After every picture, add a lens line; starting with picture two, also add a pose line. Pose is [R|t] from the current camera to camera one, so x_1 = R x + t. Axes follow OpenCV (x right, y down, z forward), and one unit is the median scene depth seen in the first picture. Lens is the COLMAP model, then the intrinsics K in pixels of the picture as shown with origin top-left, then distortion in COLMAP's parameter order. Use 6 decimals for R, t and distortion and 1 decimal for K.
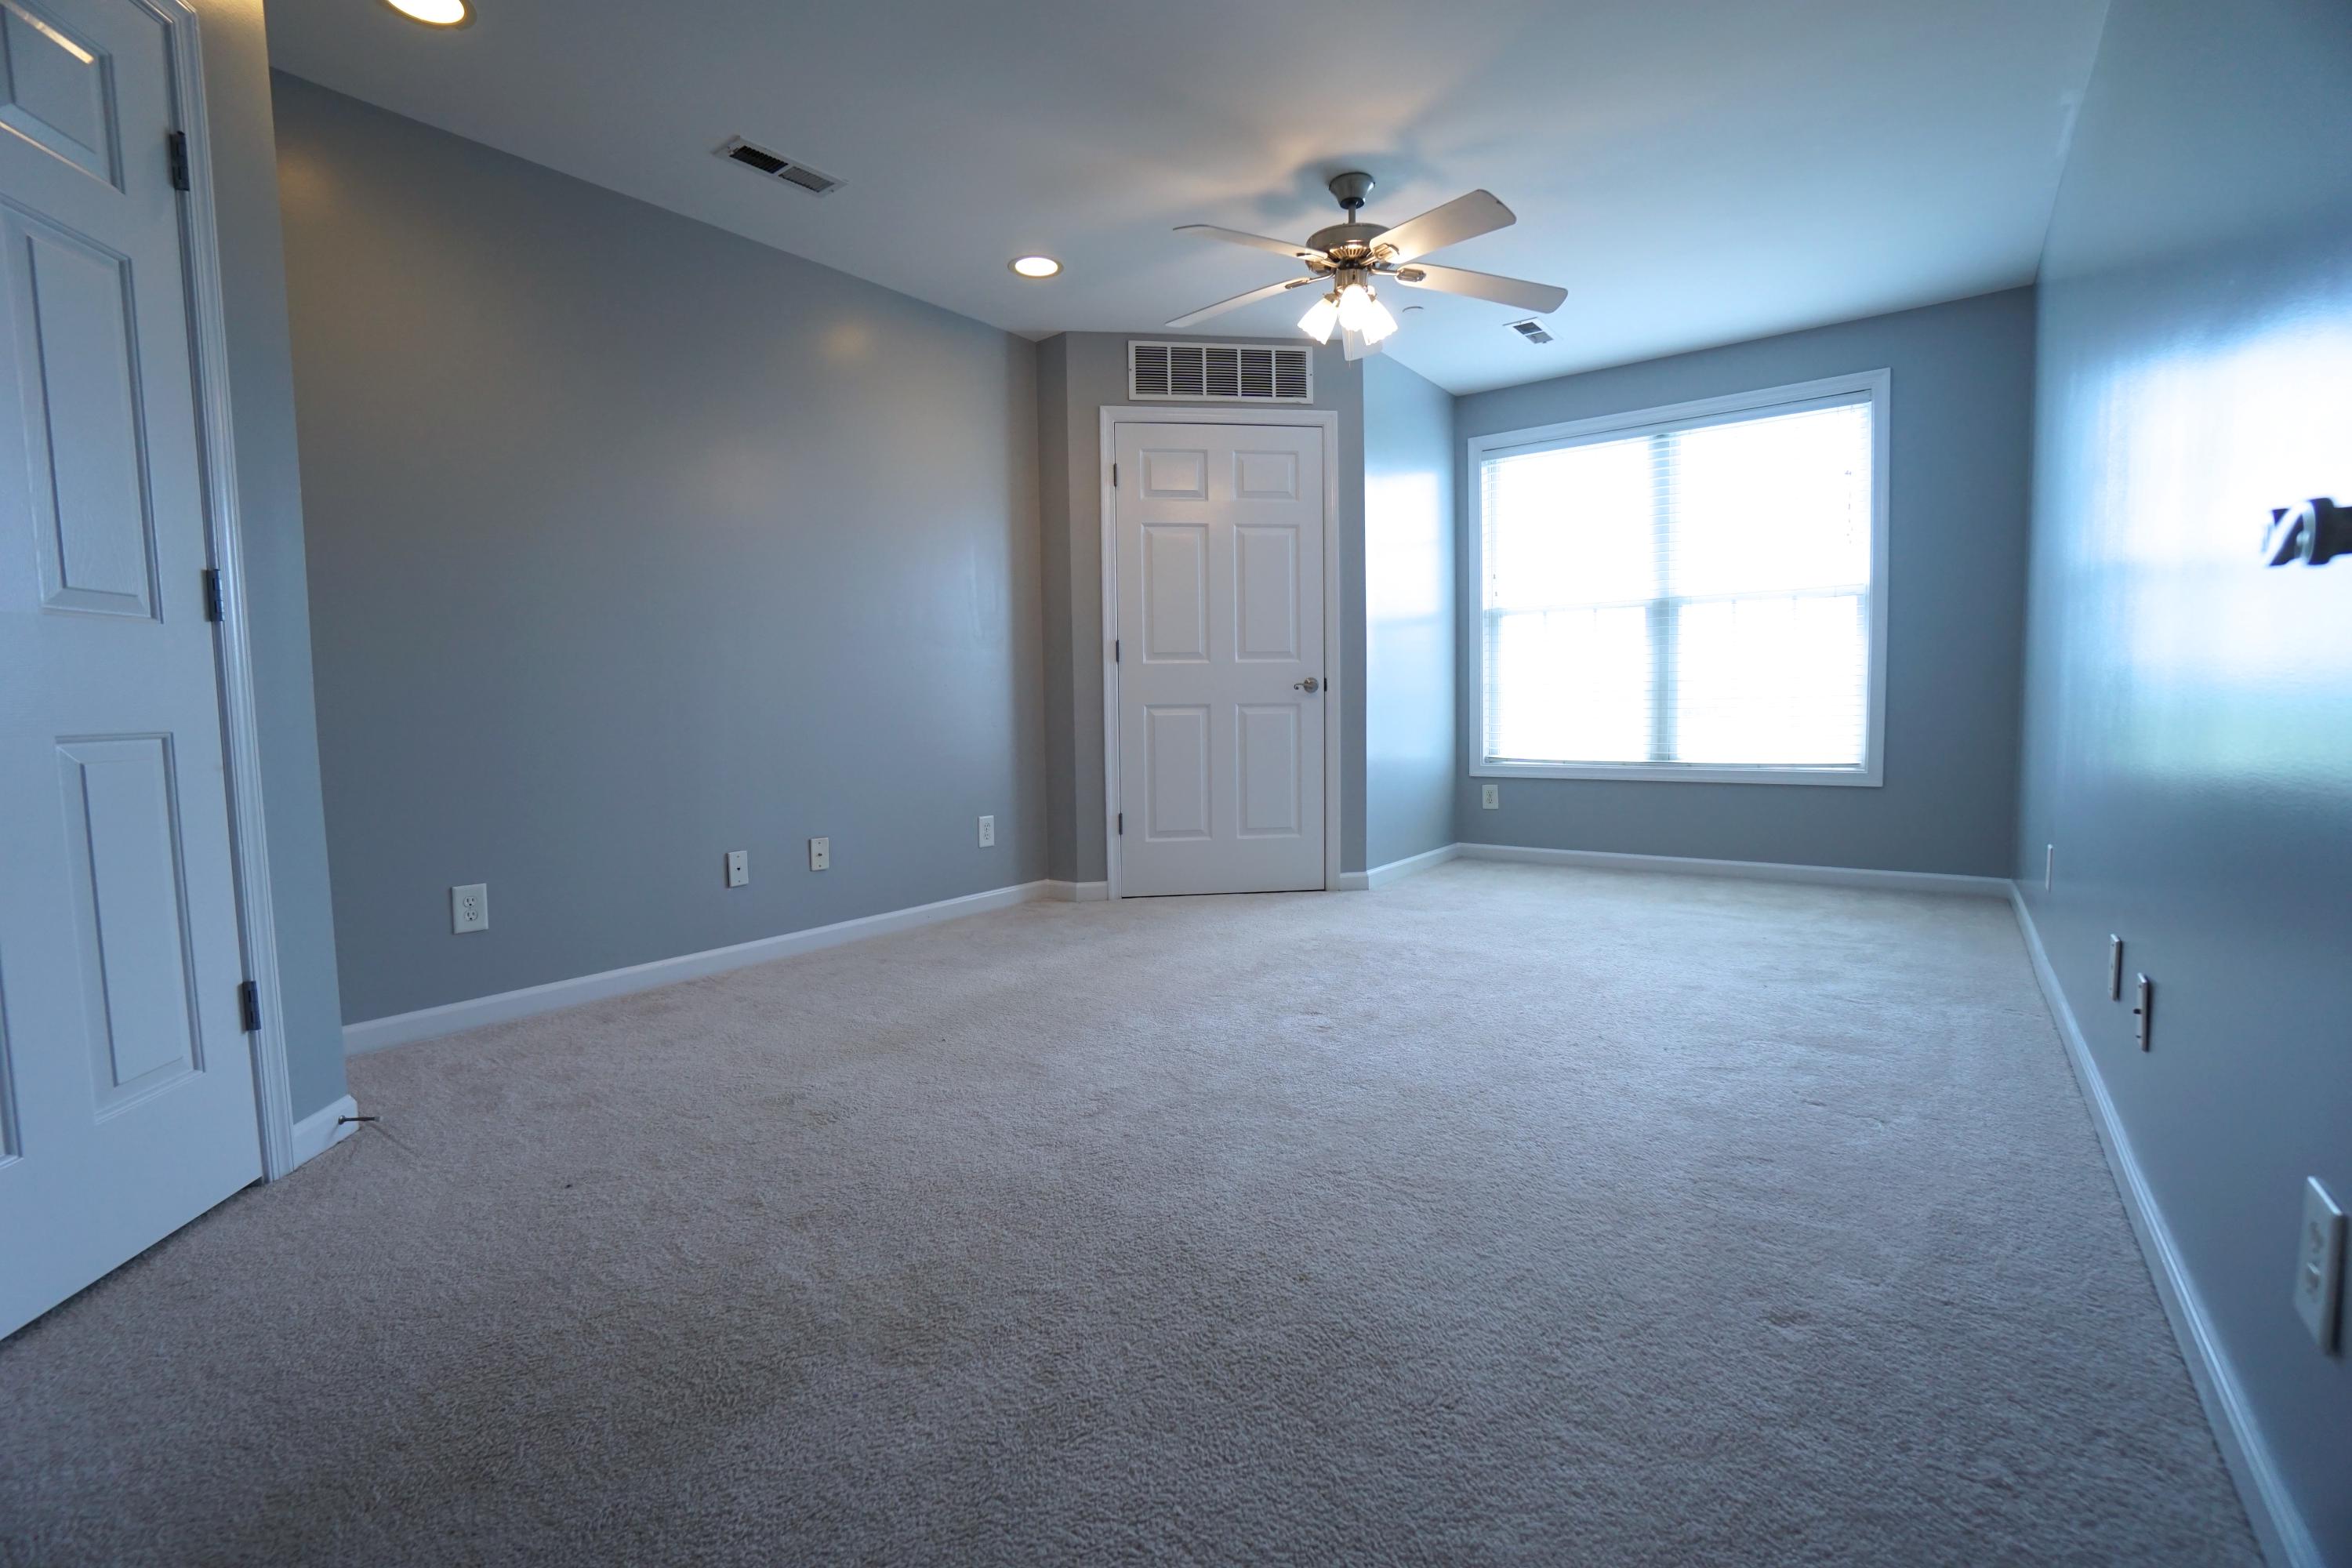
lens RADIAL K [[1033.6, 0, 1165.3], [0, 1033.6, 781.6], [0, 0, 1]] dist [-0.060882, 0.019266]
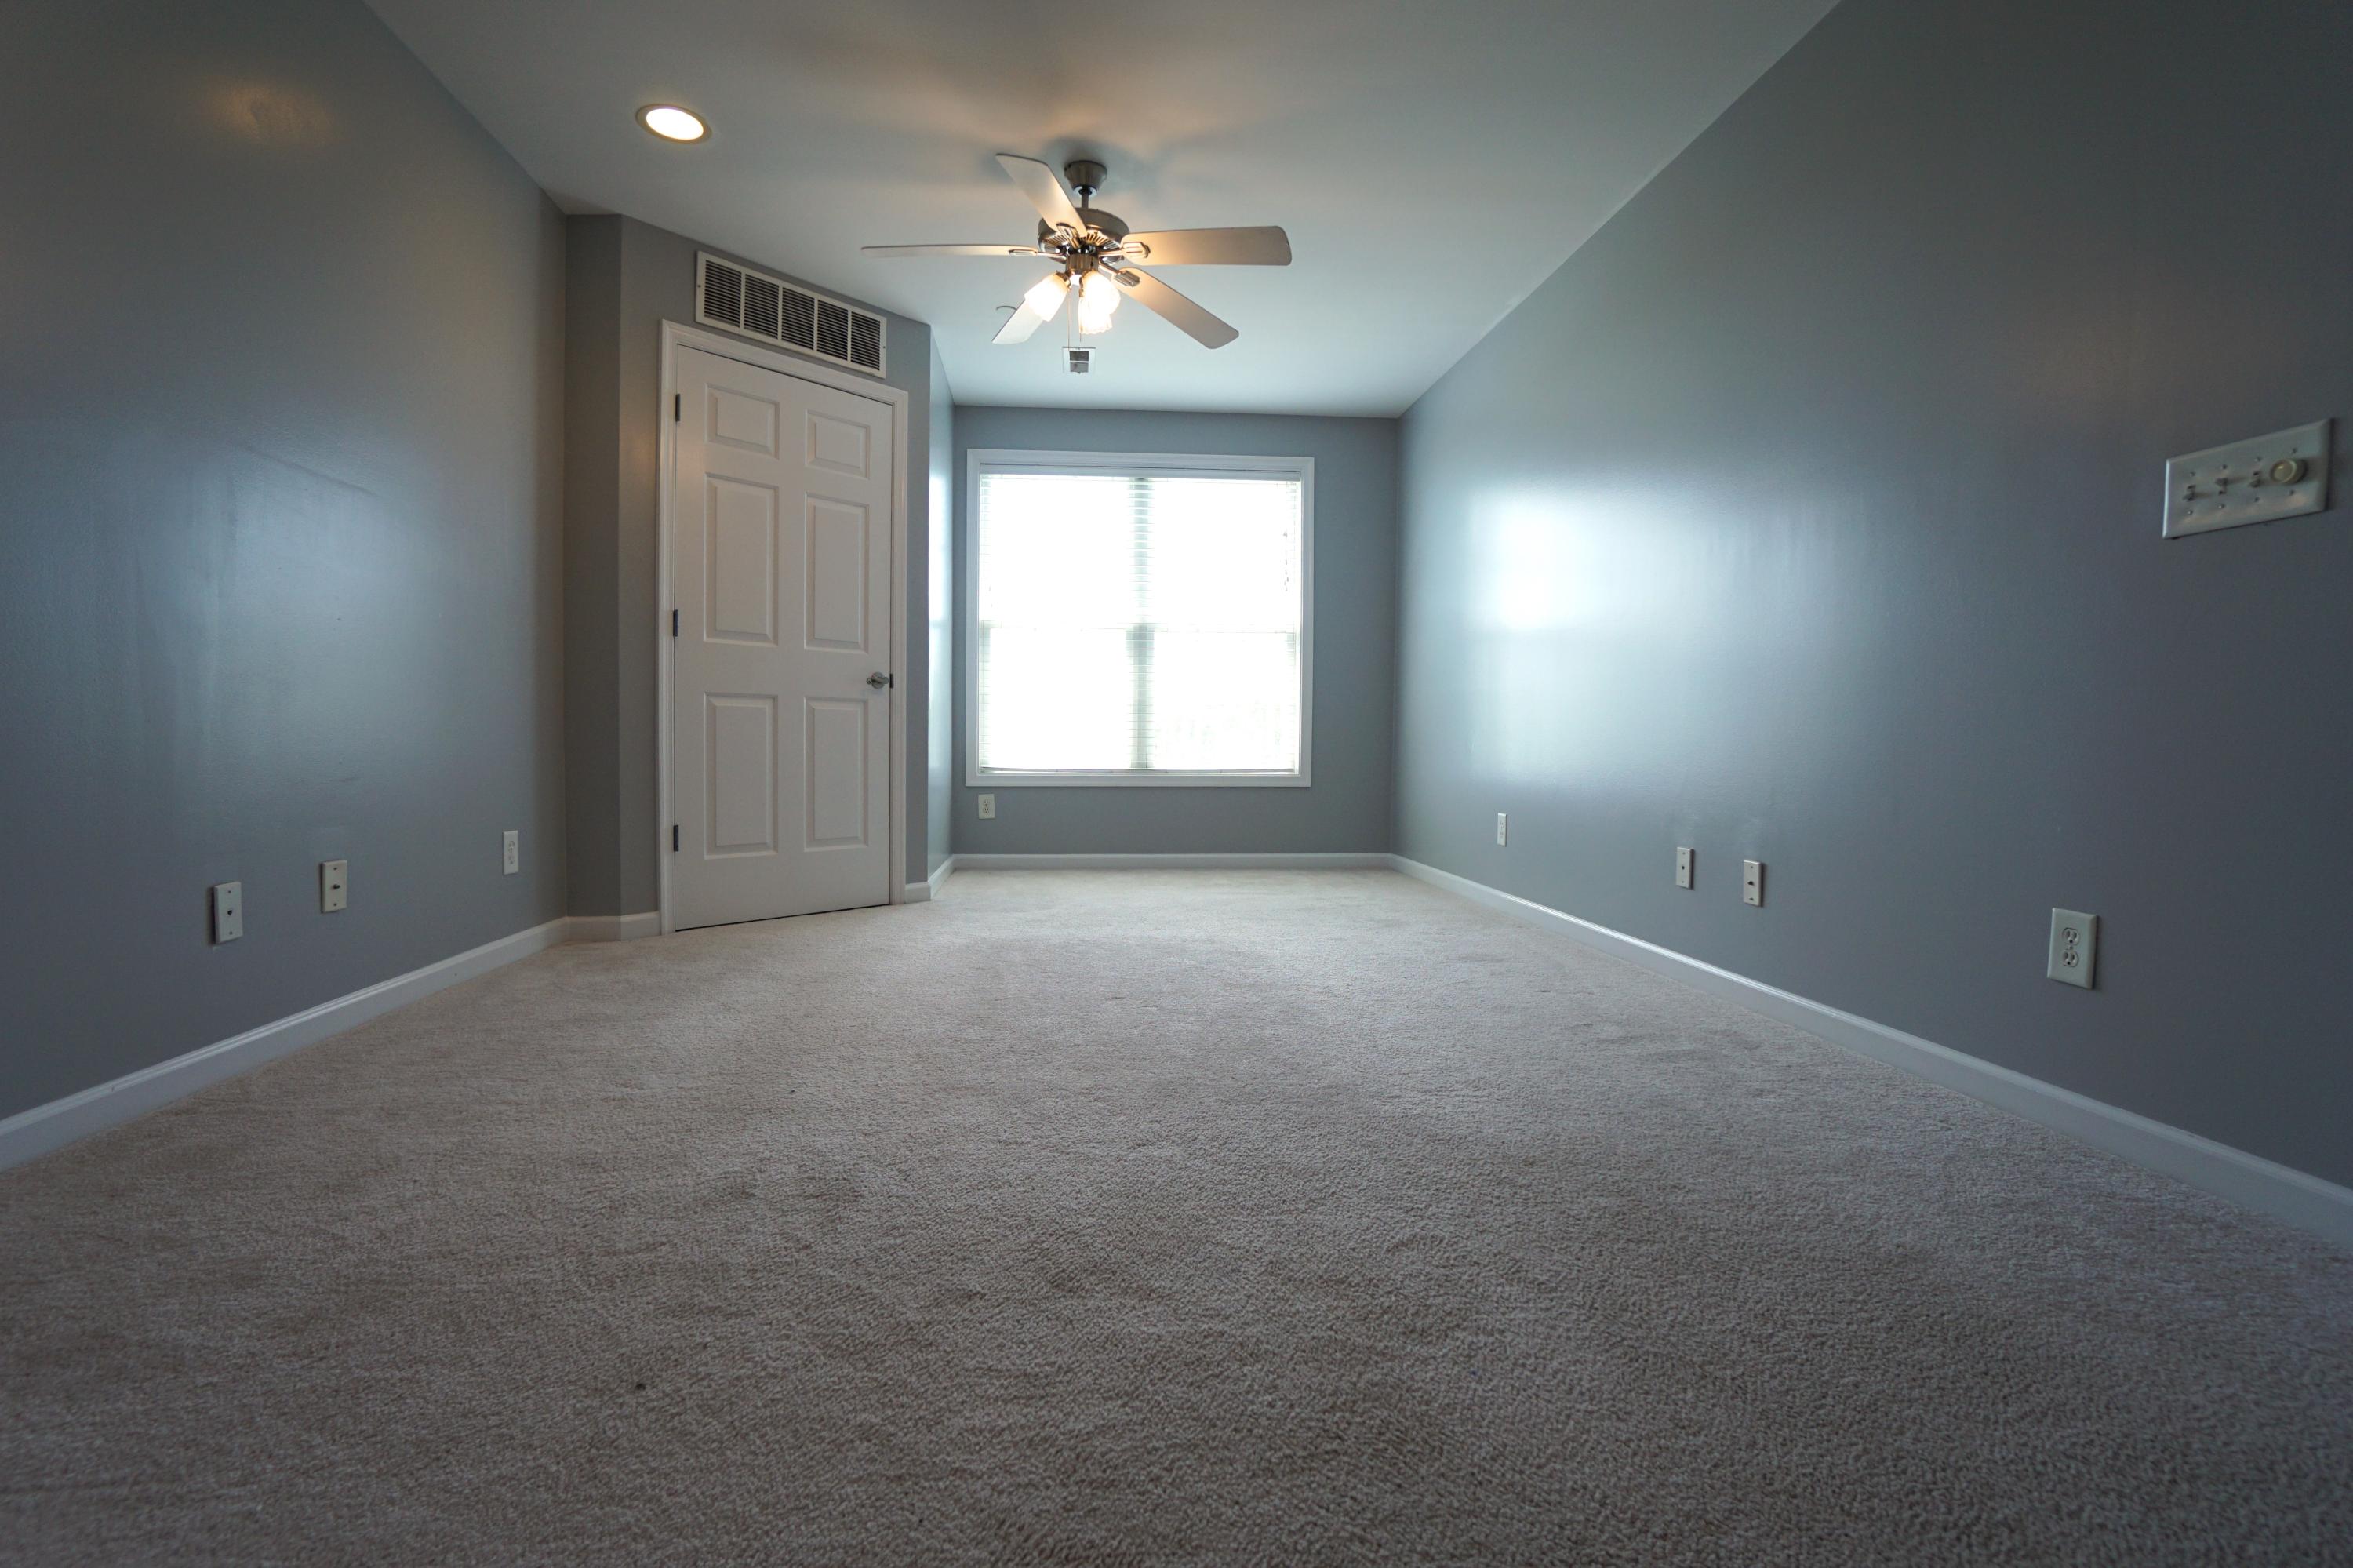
lens RADIAL K [[1058.1, 0, 1187.0], [0, 1058.1, 782.5], [0, 0, 1]] dist [-0.063453, 0.022739]
pose [[0.741460, -0.005086, 0.670978, -0.294295], [0.030155, 0.999214, -0.025749, 0.030574], [-0.670320, 0.039325, 0.741030, 0.130201]]
